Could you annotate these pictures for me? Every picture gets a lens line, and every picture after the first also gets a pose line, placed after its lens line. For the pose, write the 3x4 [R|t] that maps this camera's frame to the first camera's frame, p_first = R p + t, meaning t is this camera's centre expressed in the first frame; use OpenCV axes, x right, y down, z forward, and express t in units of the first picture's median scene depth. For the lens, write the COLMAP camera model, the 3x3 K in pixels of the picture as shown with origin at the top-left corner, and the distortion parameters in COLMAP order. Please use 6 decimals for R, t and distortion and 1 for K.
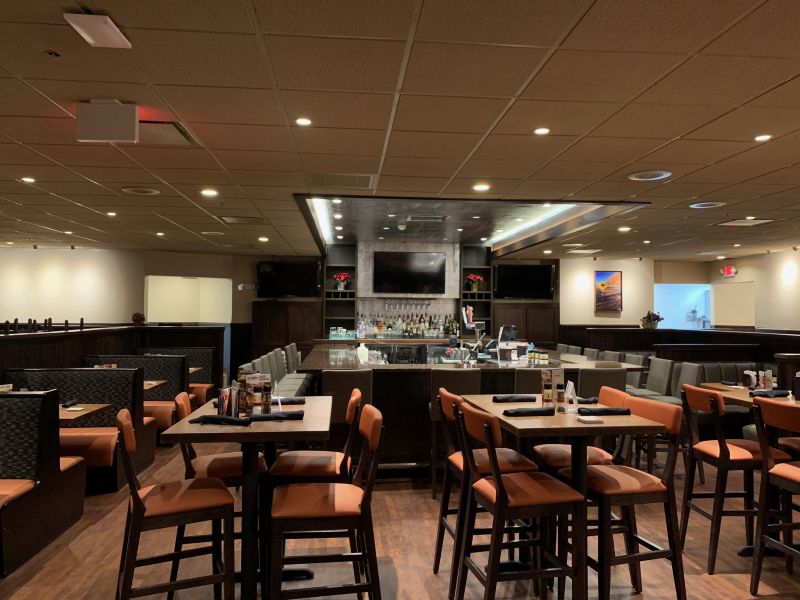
lens RADIAL K [[611.7, 0, 411.3], [0, 611.7, 300.5], [0, 0, 1]] dist [-0.000368, -0.001090]
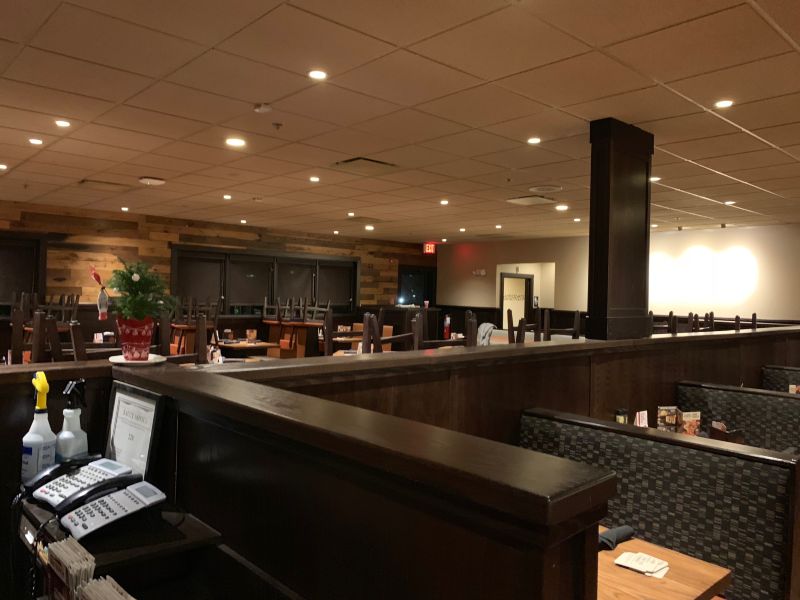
lens RADIAL K [[611.7, 0, 411.3], [0, 611.7, 300.5], [0, 0, 1]] dist [-0.000368, -0.001090]
pose [[0.605096, 0.012379, -0.796056, -0.266005], [0.001329, 0.999862, 0.016558, 0.001018], [0.796151, -0.011077, 0.604997, 0.289554]]
